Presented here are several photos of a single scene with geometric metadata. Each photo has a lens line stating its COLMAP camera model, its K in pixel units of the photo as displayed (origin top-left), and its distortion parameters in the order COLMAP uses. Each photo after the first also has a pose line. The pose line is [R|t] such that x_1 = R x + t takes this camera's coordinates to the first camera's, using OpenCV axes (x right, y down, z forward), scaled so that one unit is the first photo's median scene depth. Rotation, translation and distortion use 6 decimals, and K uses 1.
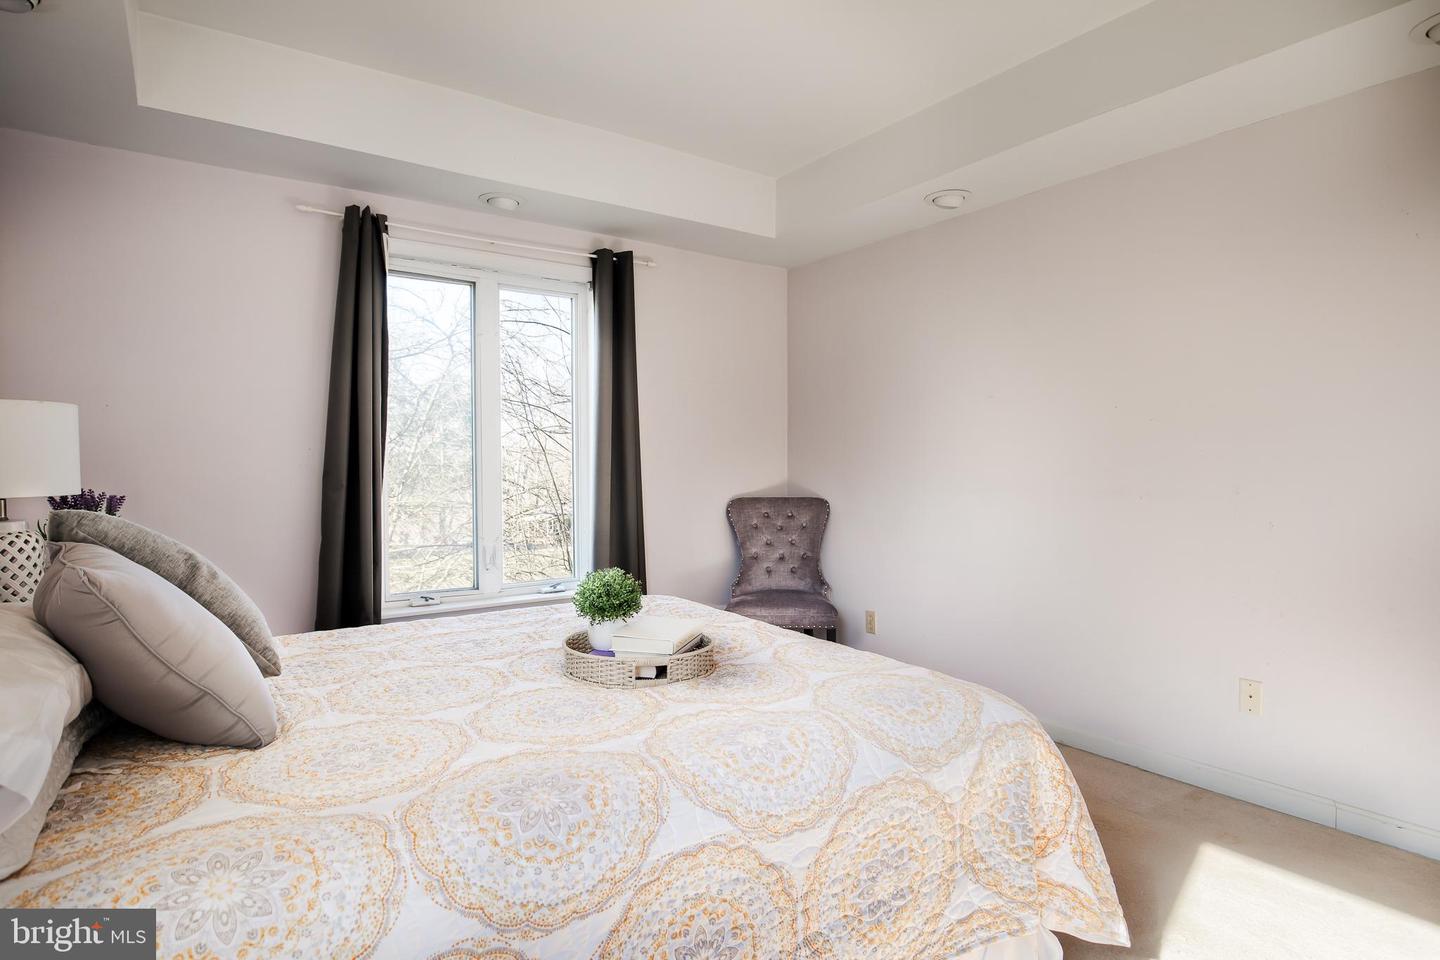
lens RADIAL K [[785.1, 0, 721.8], [0, 785.1, 464.2], [0, 0, 1]] dist [-0.014784, -0.000274]
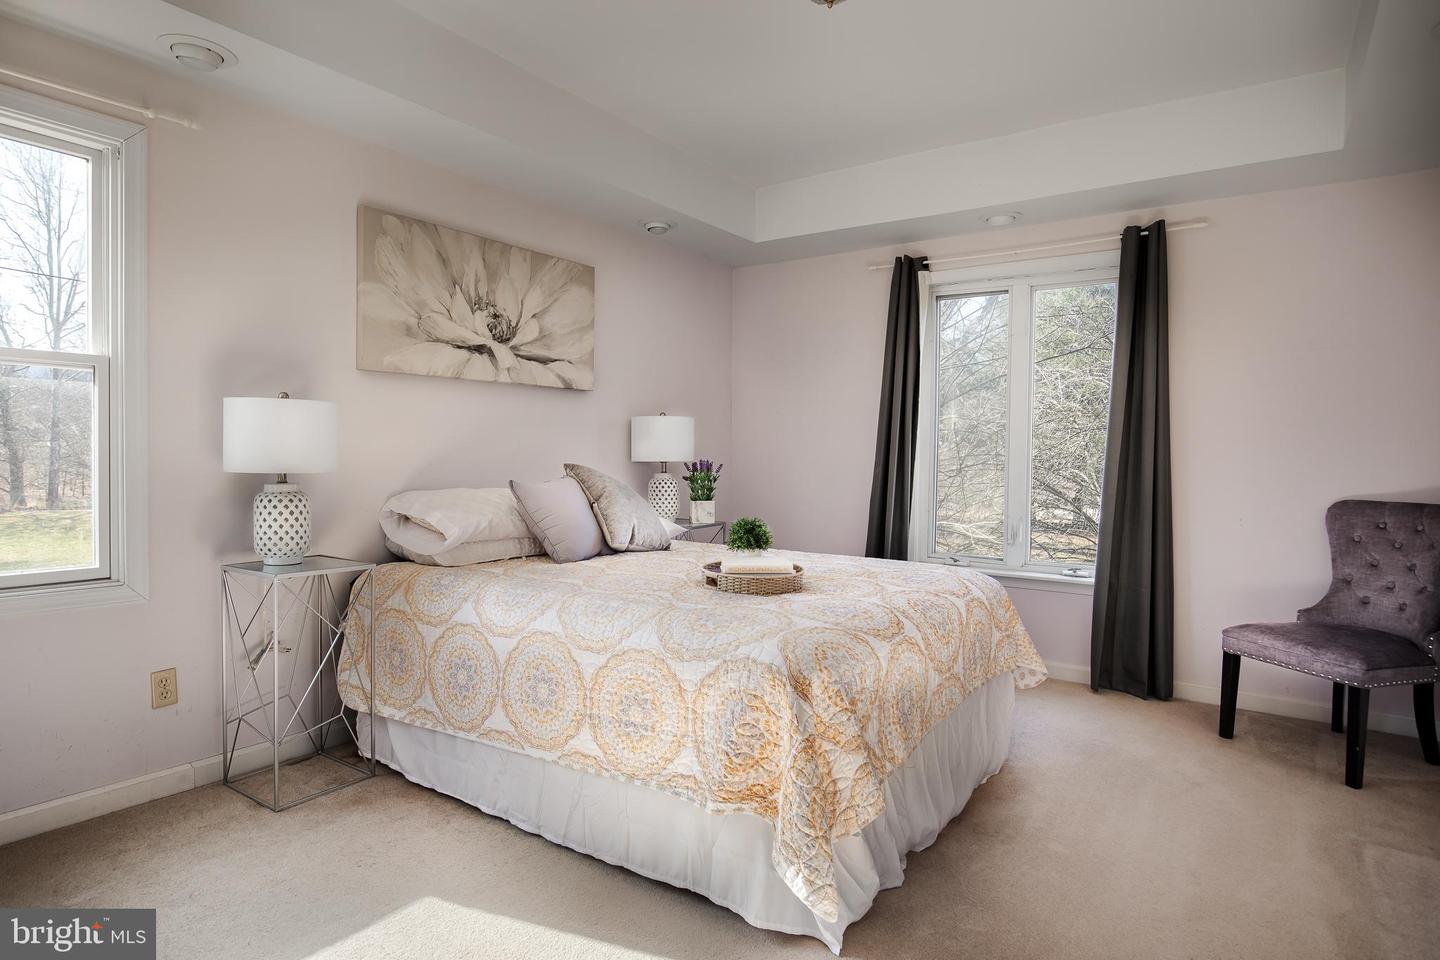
lens RADIAL K [[785.1, 0, 721.8], [0, 785.1, 464.2], [0, 0, 1]] dist [-0.014784, -0.000274]
pose [[0.338330, 0.021666, -0.940778, 0.689870], [-0.013489, 0.999744, 0.018173, 0.004478], [0.940931, 0.006542, 0.338536, 0.252786]]
